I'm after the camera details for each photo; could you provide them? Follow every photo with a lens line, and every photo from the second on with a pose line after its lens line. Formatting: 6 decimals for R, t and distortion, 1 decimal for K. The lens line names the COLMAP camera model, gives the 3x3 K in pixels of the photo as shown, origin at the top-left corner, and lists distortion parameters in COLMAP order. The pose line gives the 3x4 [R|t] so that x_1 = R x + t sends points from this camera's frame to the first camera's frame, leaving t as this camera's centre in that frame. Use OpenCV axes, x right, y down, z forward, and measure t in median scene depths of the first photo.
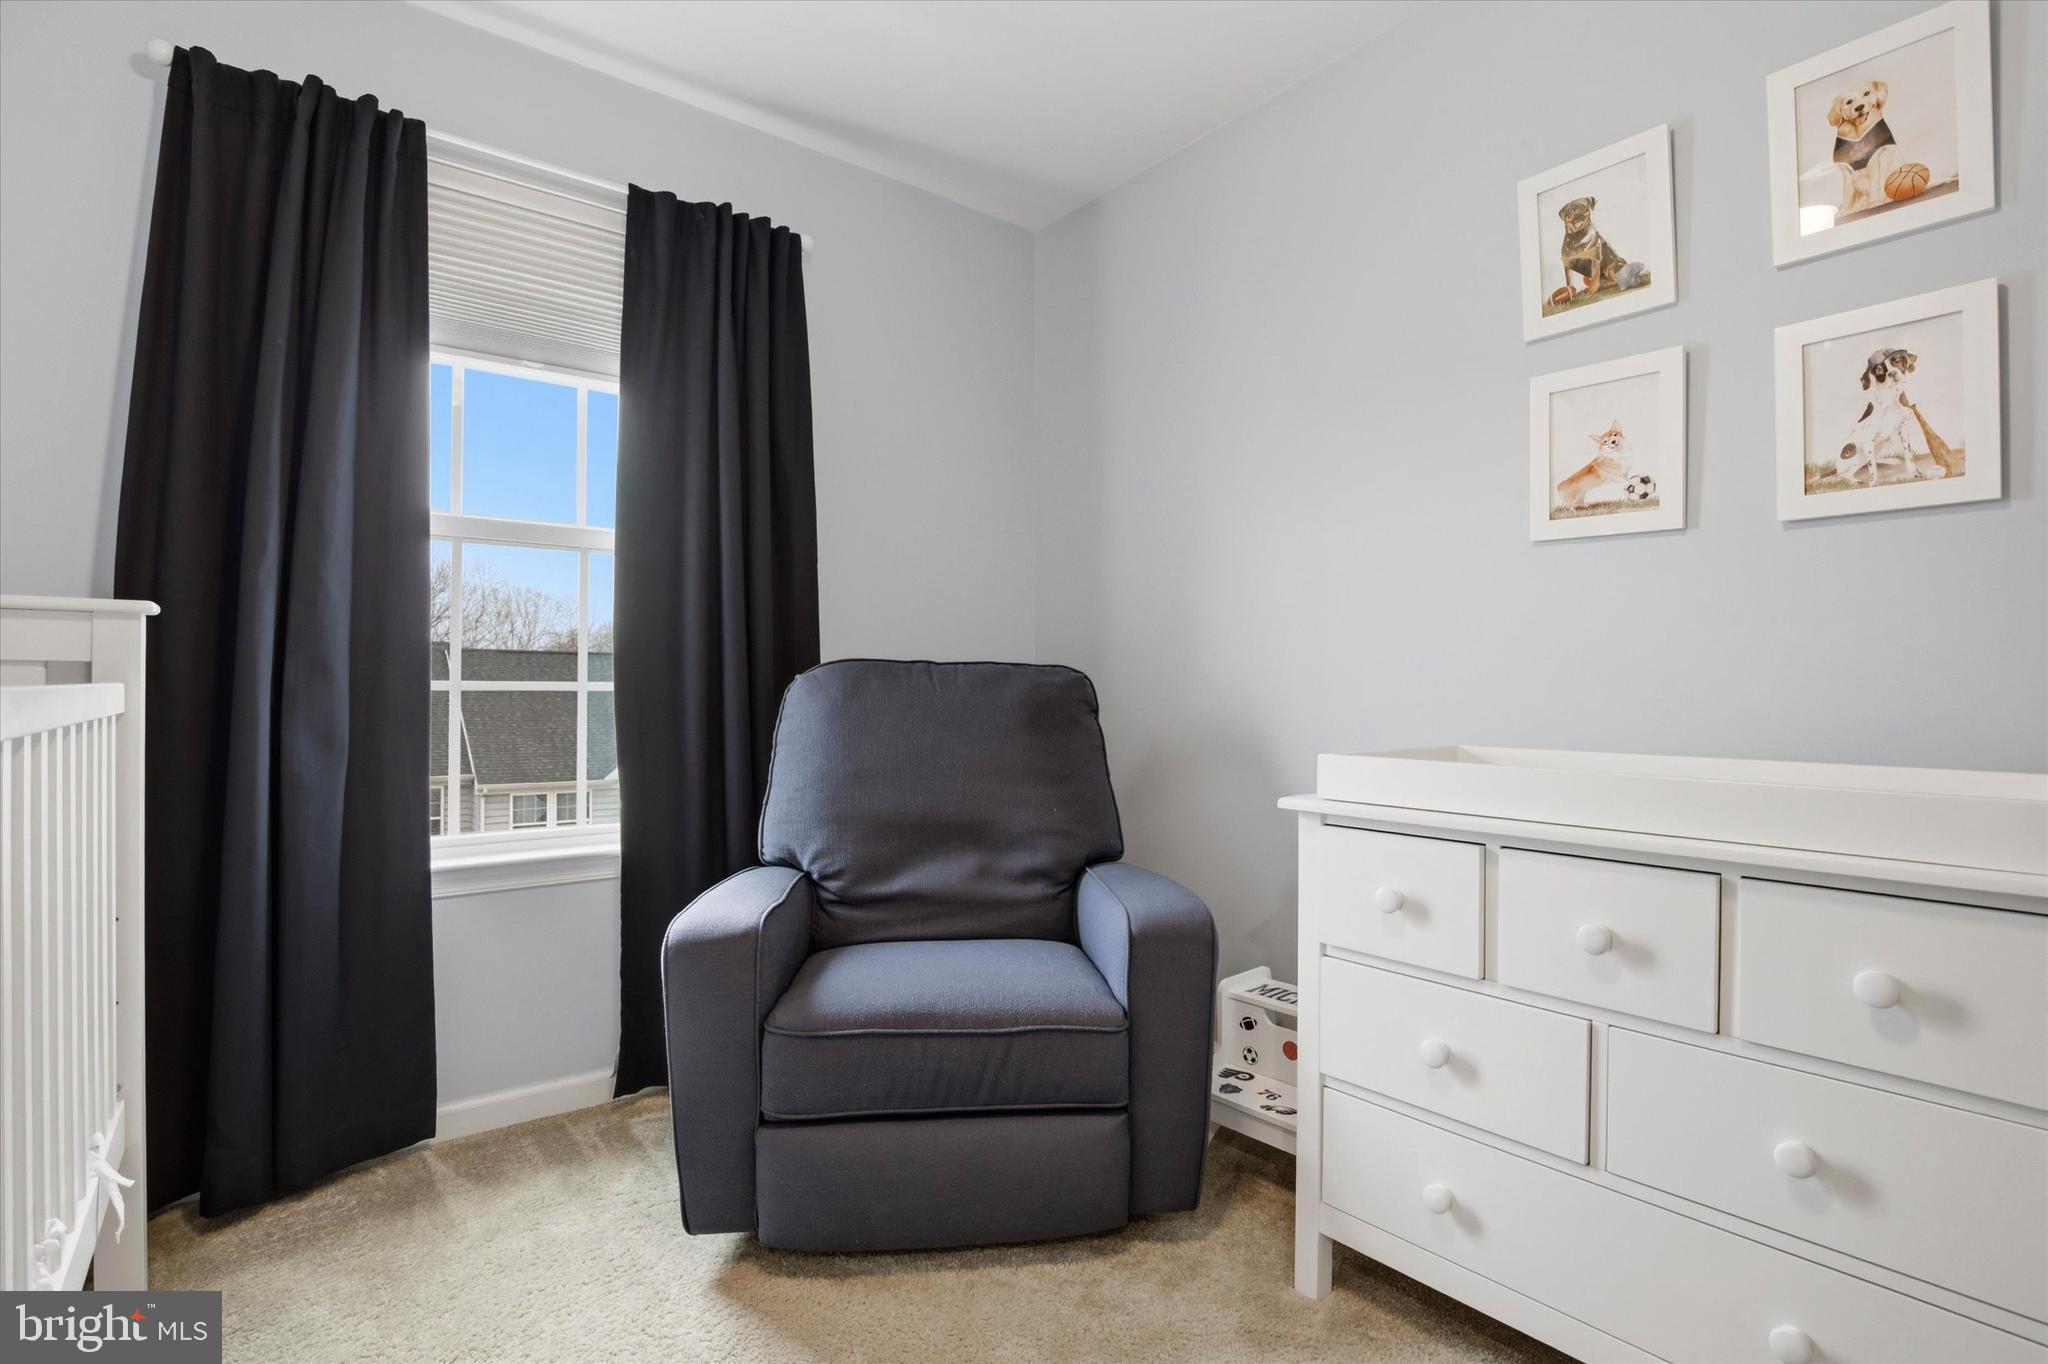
lens RADIAL K [[1009.6, 0, 1034.9], [0, 1009.6, 686.3], [0, 0, 1]] dist [-0.026141, 0.000980]
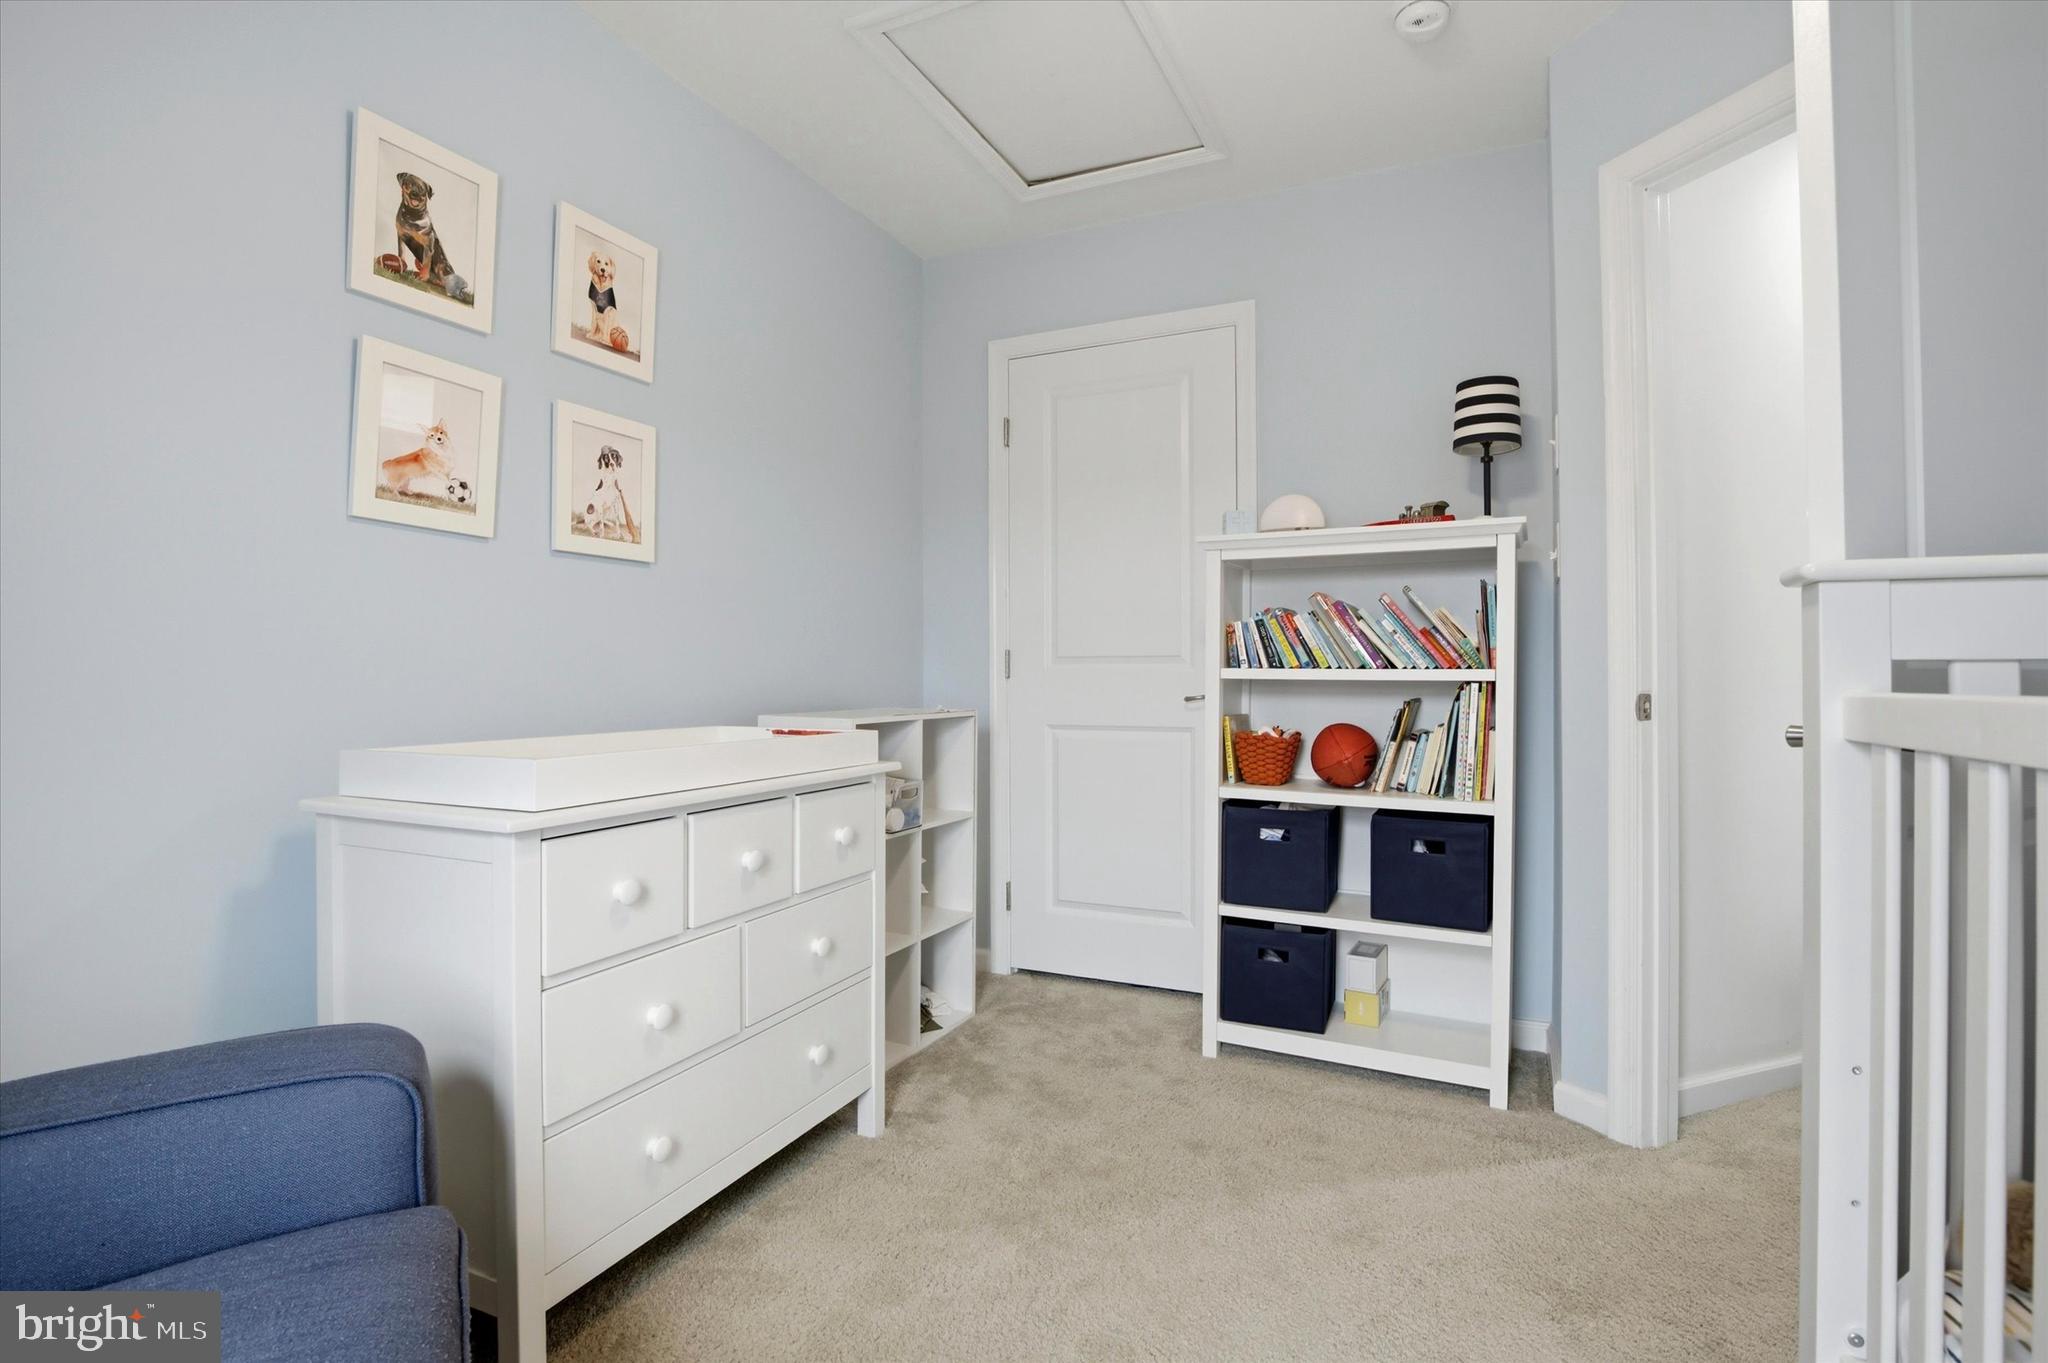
lens RADIAL K [[1009.6, 0, 1034.9], [0, 1009.6, 685.8], [0, 0, 1]] dist [-0.026141, 0.000980]
pose [[-0.482273, -0.013117, 0.875923, -0.626149], [-0.003470, 0.999909, 0.013063, -0.007365], [-0.876014, 0.003260, -0.482274, 0.979176]]
